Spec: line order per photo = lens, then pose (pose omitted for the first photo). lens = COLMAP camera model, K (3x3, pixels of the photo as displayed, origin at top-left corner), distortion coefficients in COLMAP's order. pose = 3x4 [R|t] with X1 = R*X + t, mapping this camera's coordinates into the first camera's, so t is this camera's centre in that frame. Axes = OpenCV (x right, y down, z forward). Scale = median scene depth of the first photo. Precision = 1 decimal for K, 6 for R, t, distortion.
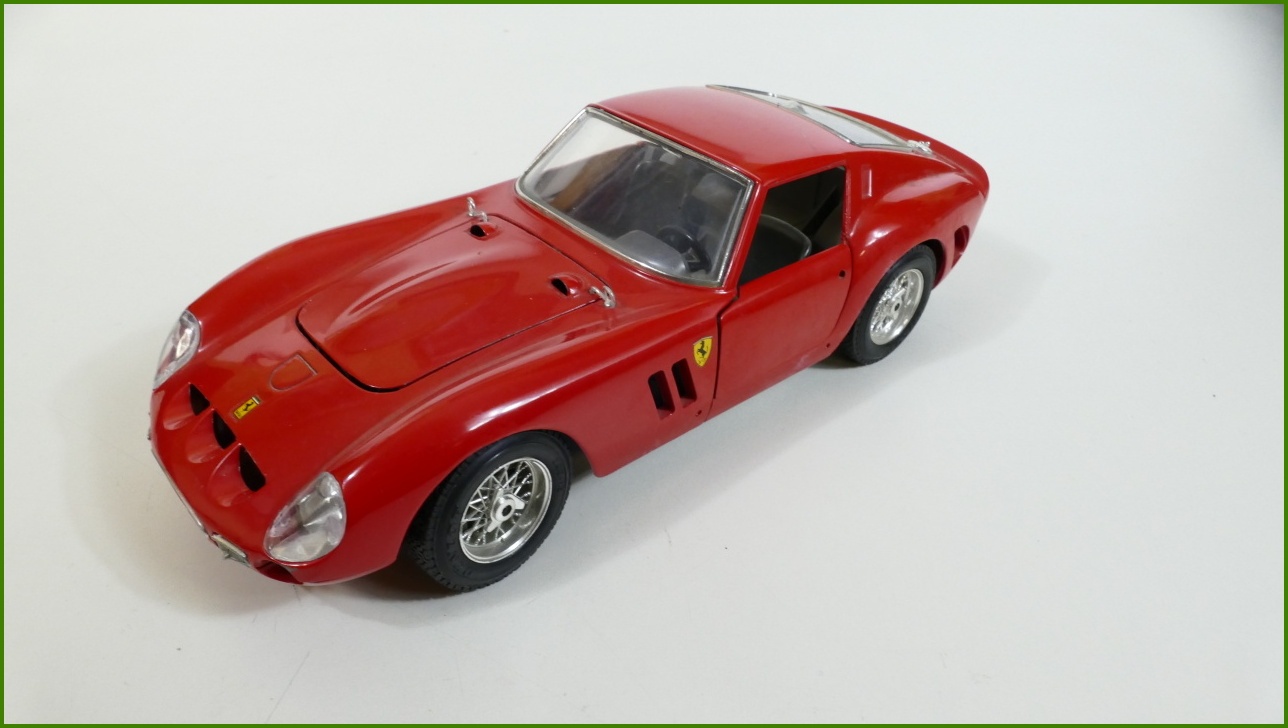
lens RADIAL K [[961.2, 0, 644.0], [0, 961.2, 364.0], [0, 0, 1]] dist [-0.001970, 0.000051]
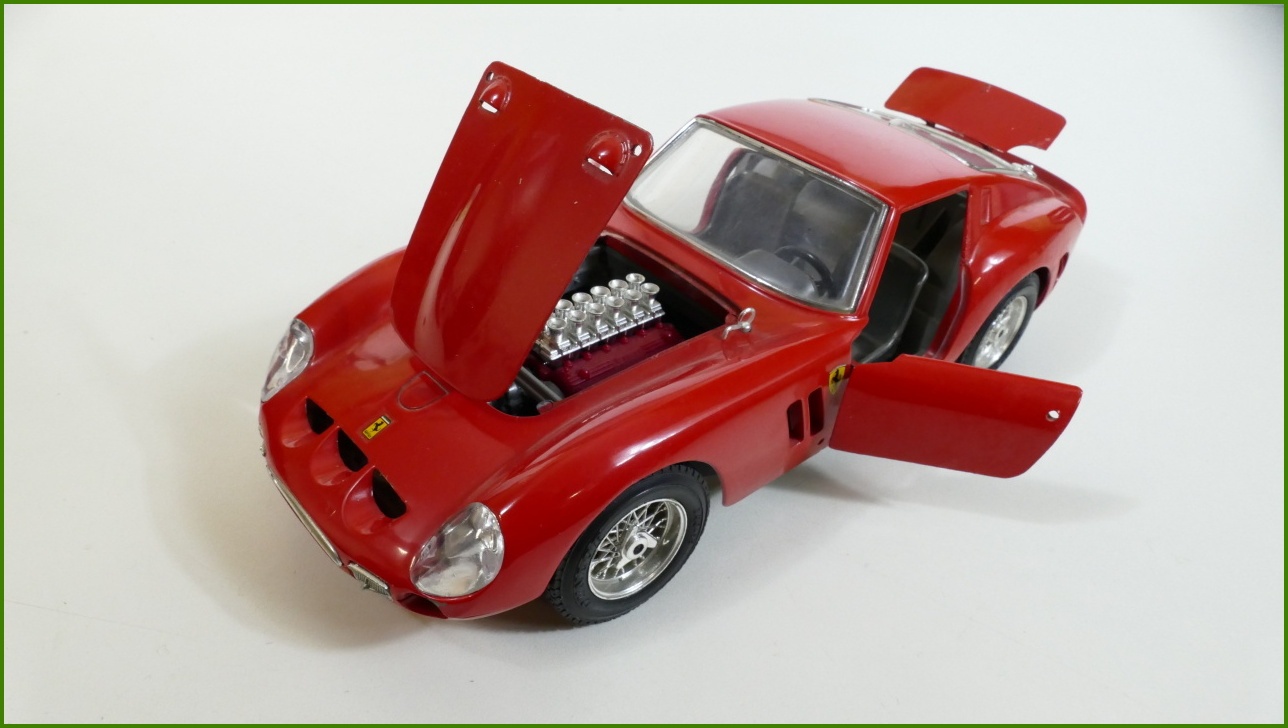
lens RADIAL K [[961.2, 0, 644.0], [0, 961.2, 364.0], [0, 0, 1]] dist [-0.001970, 0.000051]
pose [[0.998847, 0.032200, 0.035619, -0.164329], [-0.032603, 0.999410, 0.010770, -0.032402], [-0.035251, -0.011919, 0.999307, 0.035298]]
